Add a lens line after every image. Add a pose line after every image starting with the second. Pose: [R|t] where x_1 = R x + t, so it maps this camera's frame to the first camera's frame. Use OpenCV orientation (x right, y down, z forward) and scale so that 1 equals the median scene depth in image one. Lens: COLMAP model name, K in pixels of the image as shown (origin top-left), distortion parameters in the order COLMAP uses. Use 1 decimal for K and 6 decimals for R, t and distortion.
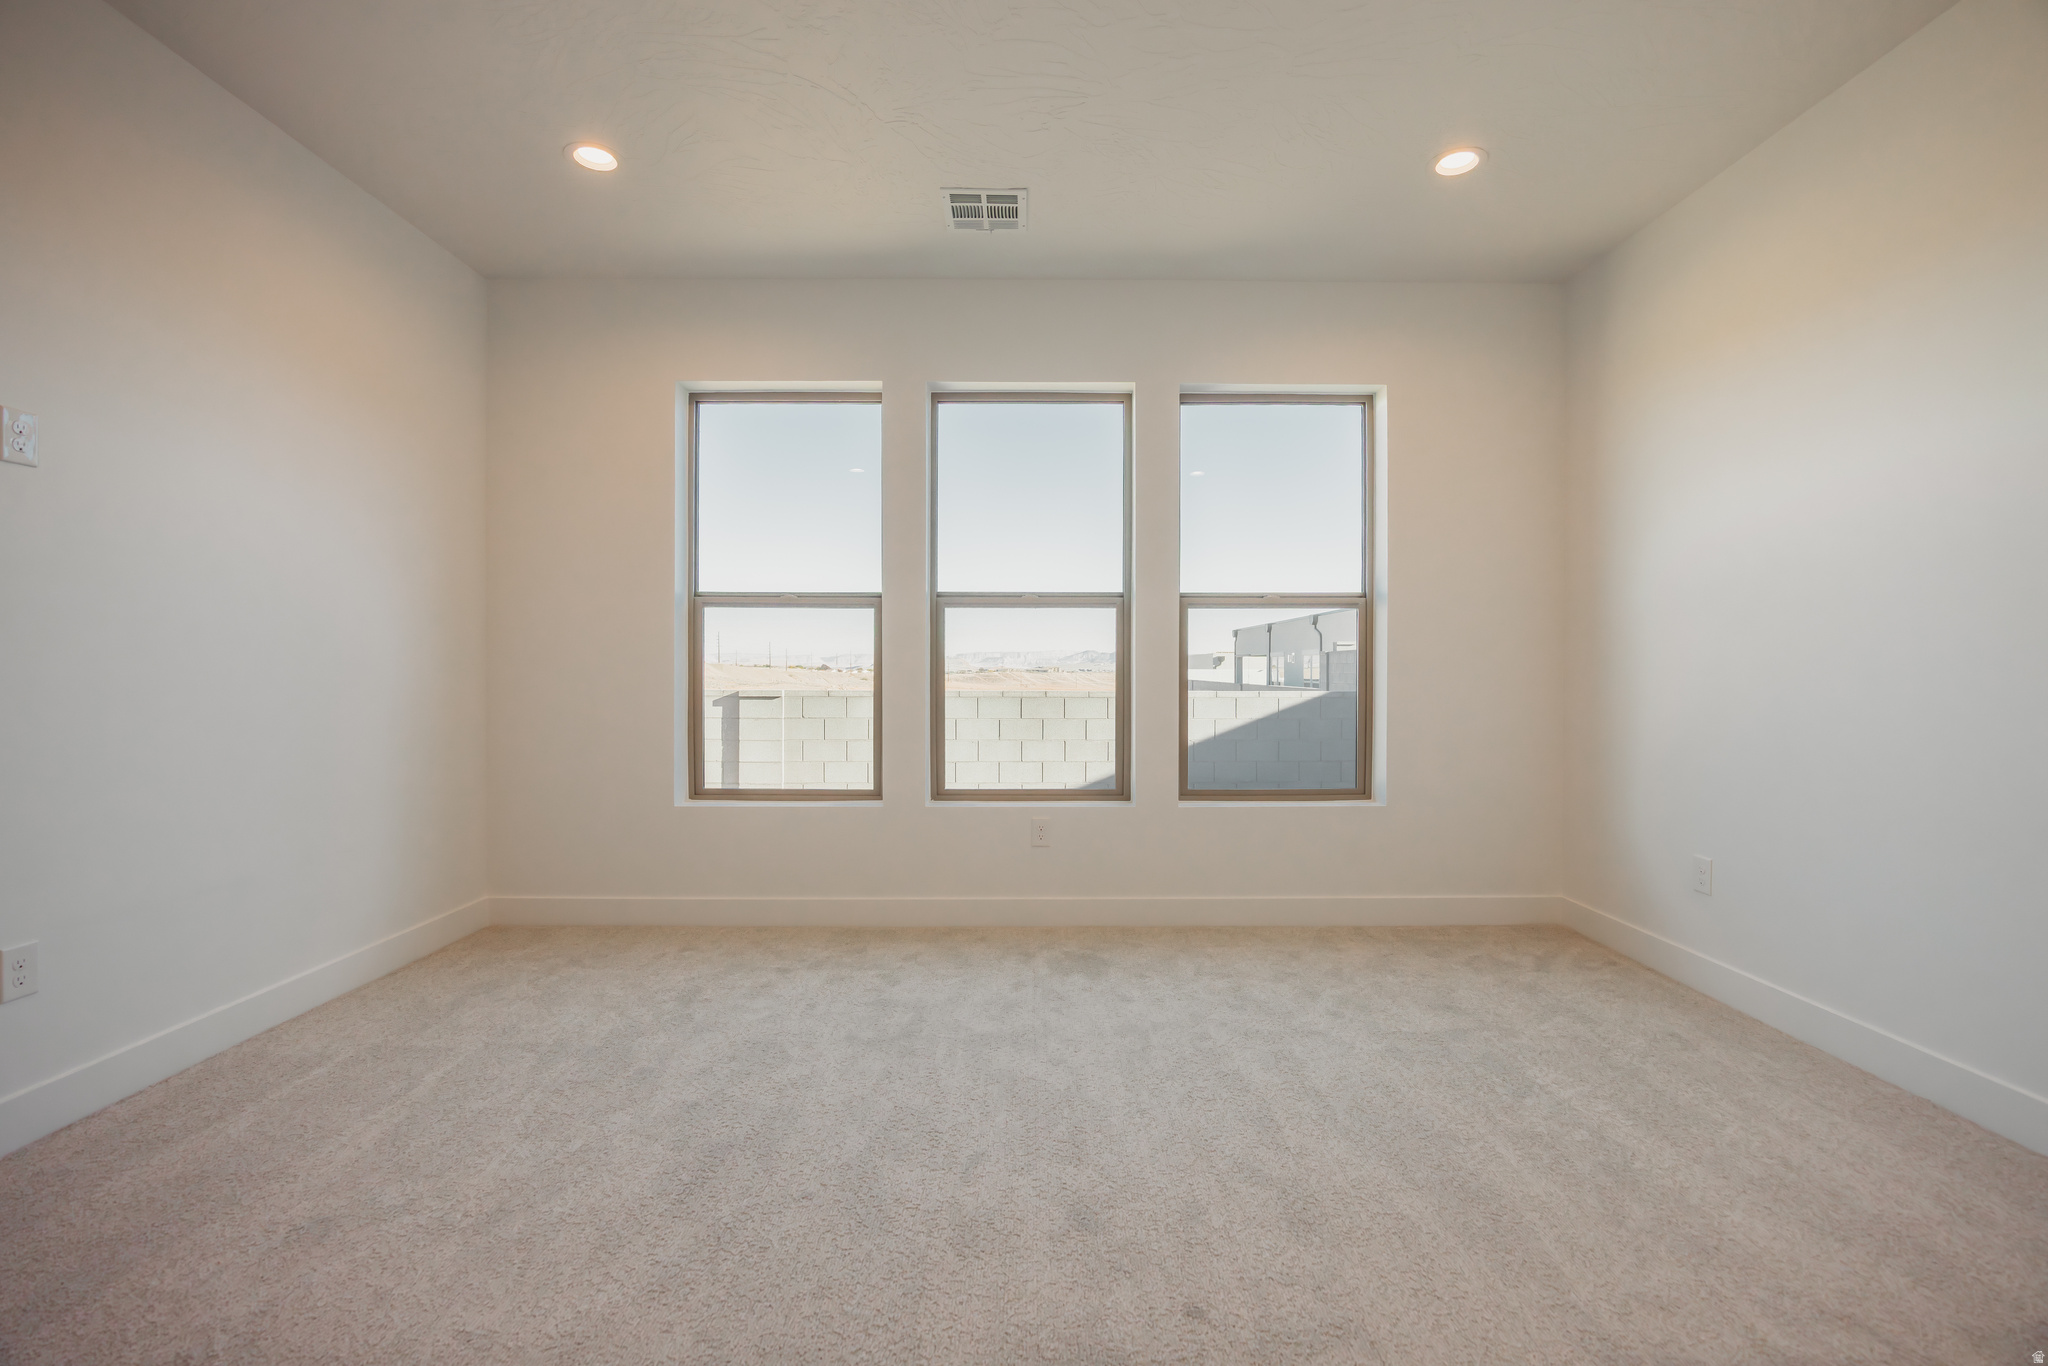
lens RADIAL K [[896.5, 0, 1038.5], [0, 896.5, 675.7], [0, 0, 1]] dist [-0.016550, 0.000432]
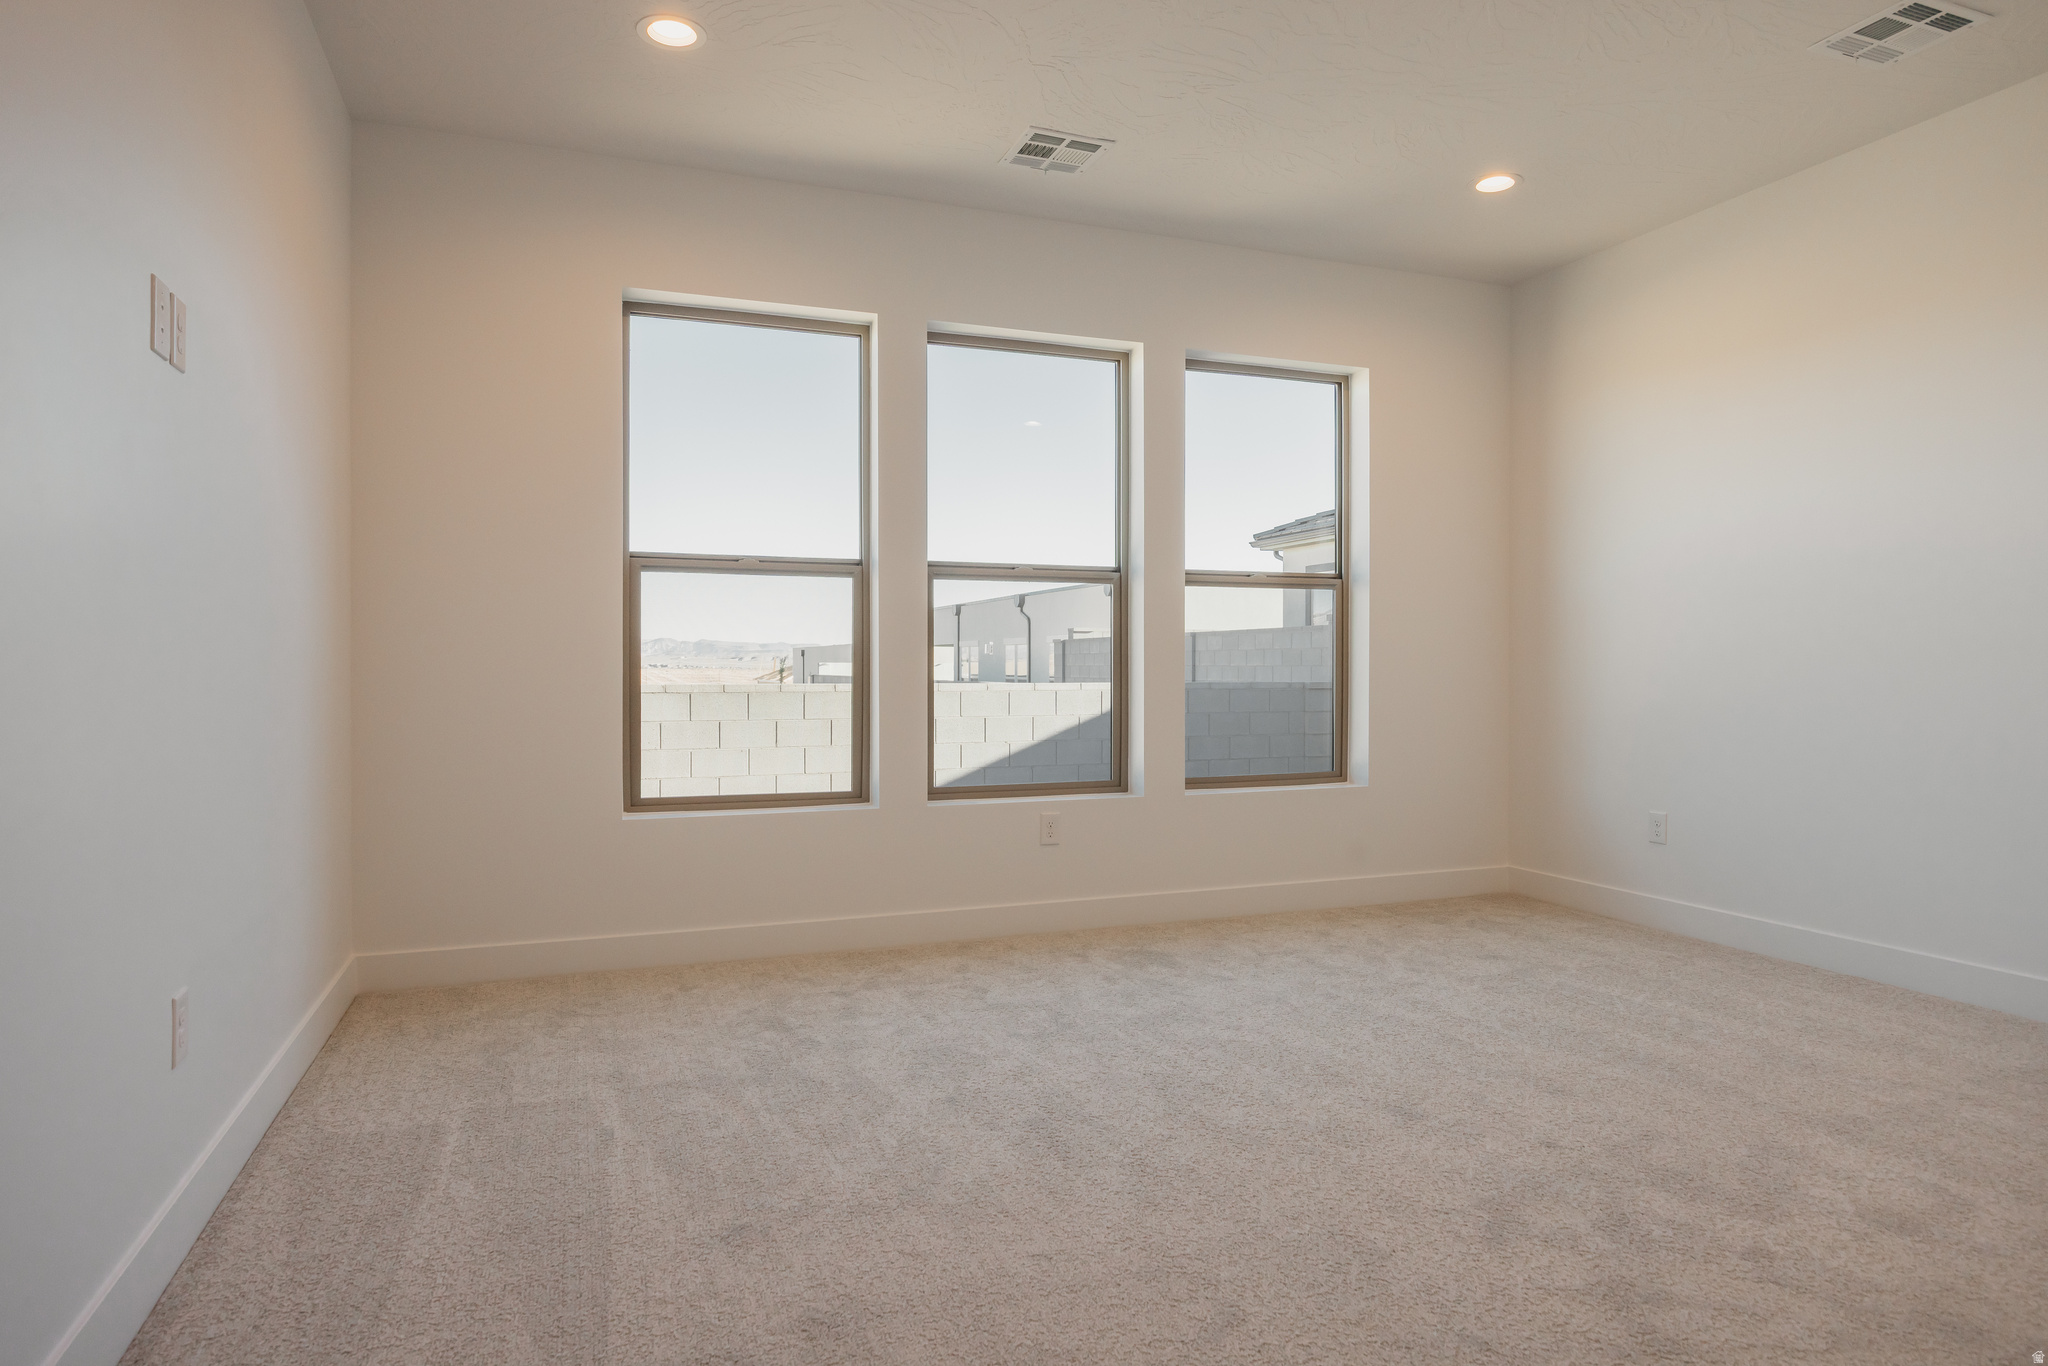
lens RADIAL K [[1207.2, 0, 1036.3], [0, 1207.2, 674.1], [0, 0, 1]] dist [-0.002232, -0.001870]
pose [[0.932932, -0.003478, 0.360036, -0.544794], [0.003270, 0.999994, 0.001187, 0.019395], [-0.360038, 0.000070, 0.932938, -0.165456]]
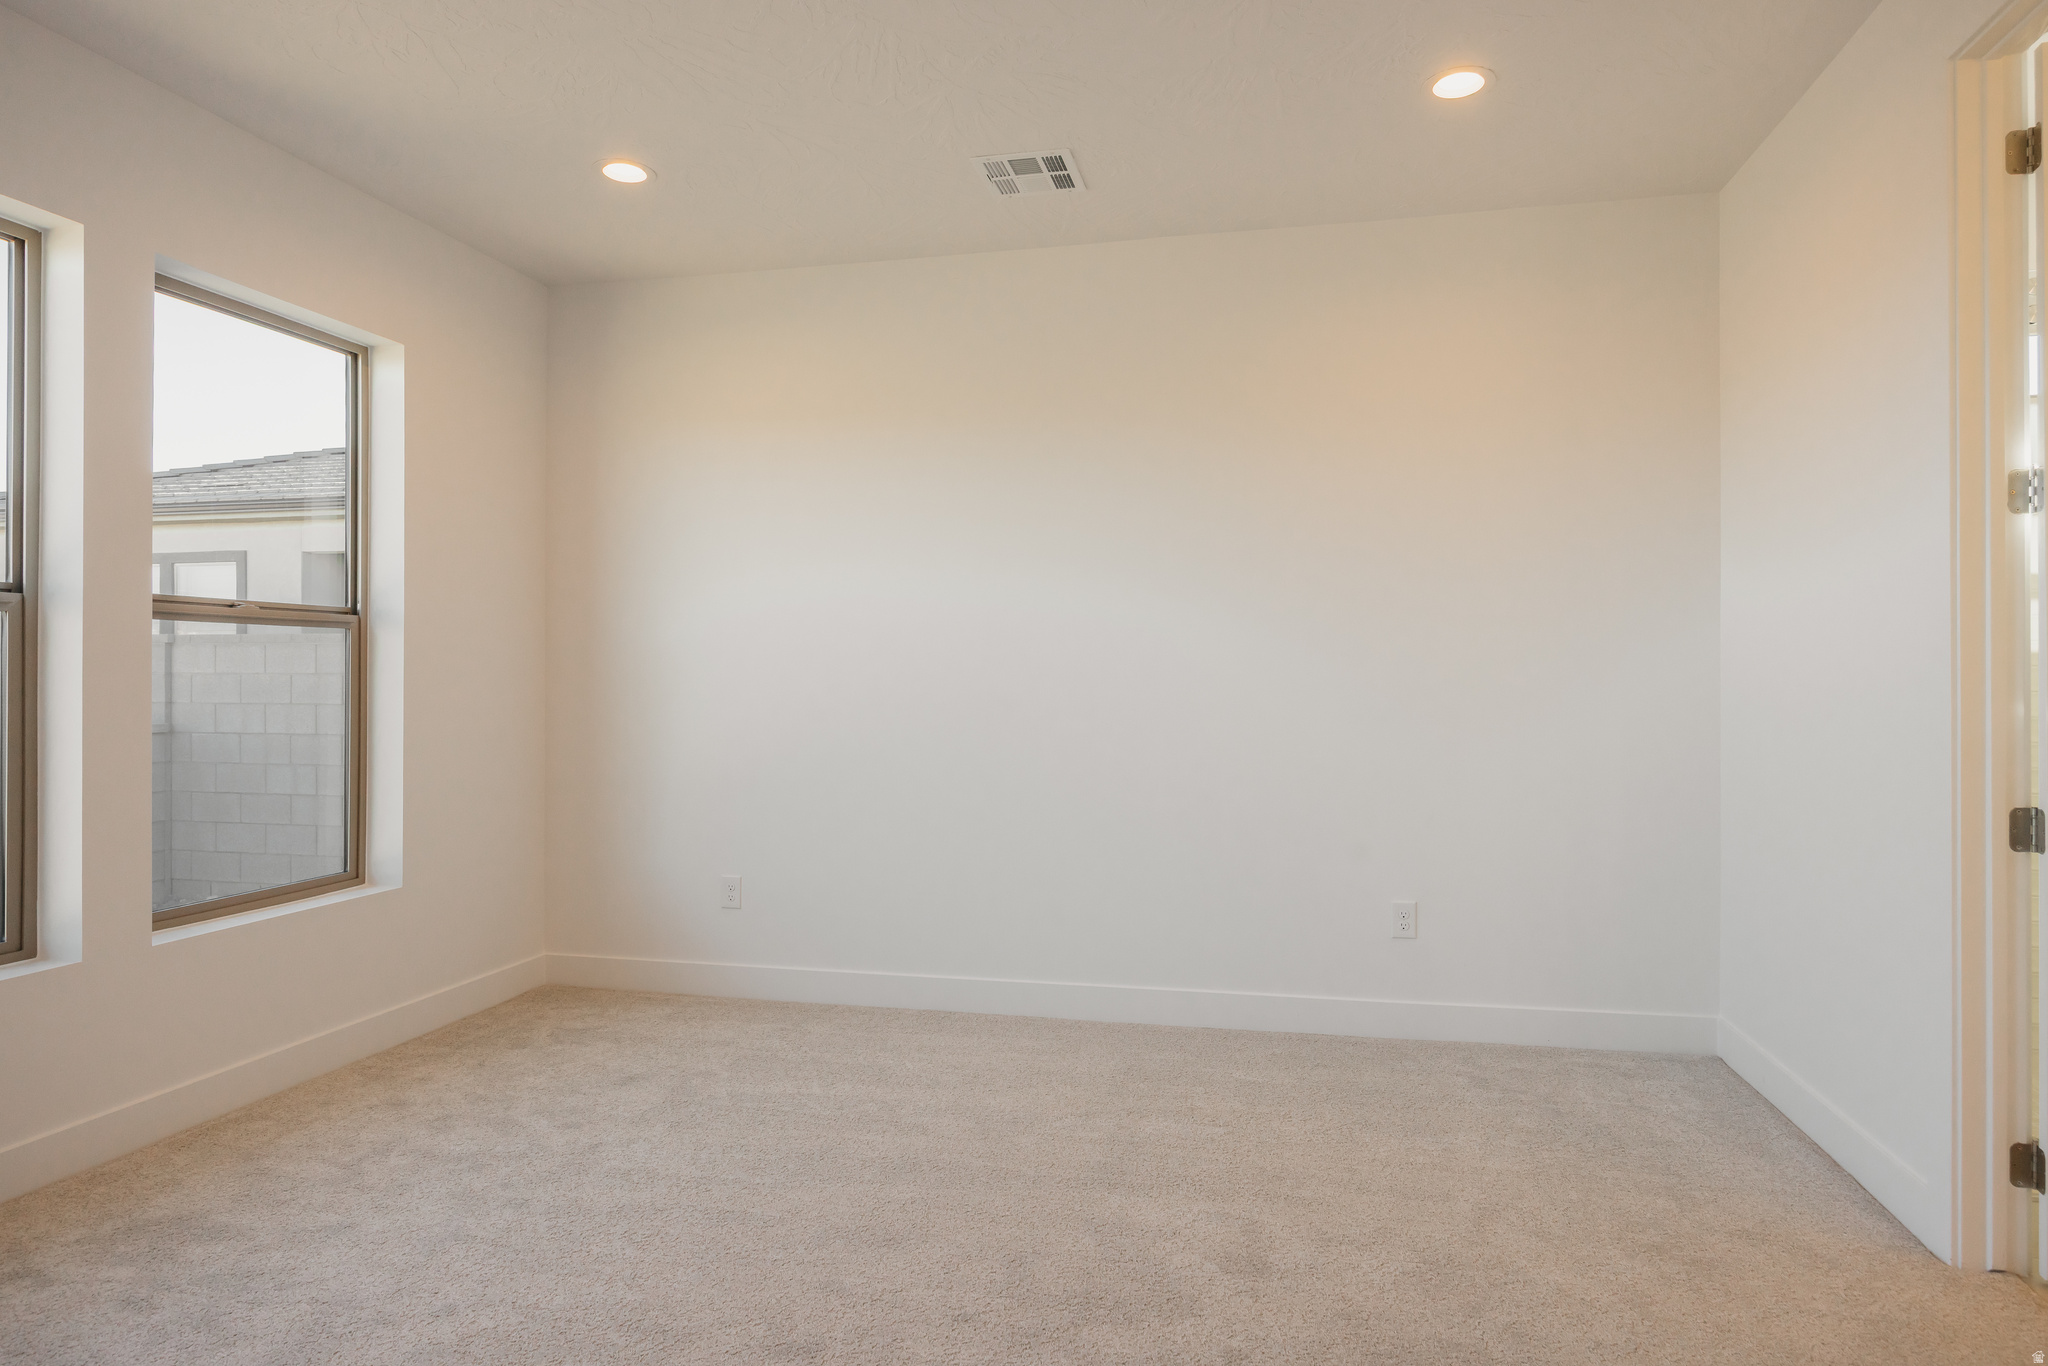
lens RADIAL K [[1207.2, 0, 1036.3], [0, 1207.2, 674.1], [0, 0, 1]] dist [-0.002232, -0.001870]
pose [[0.219735, 0.002460, 0.975557, -0.618904], [0.004735, 0.999982, -0.003588, -0.040223], [-0.975548, 0.005408, 0.219719, 0.278752]]
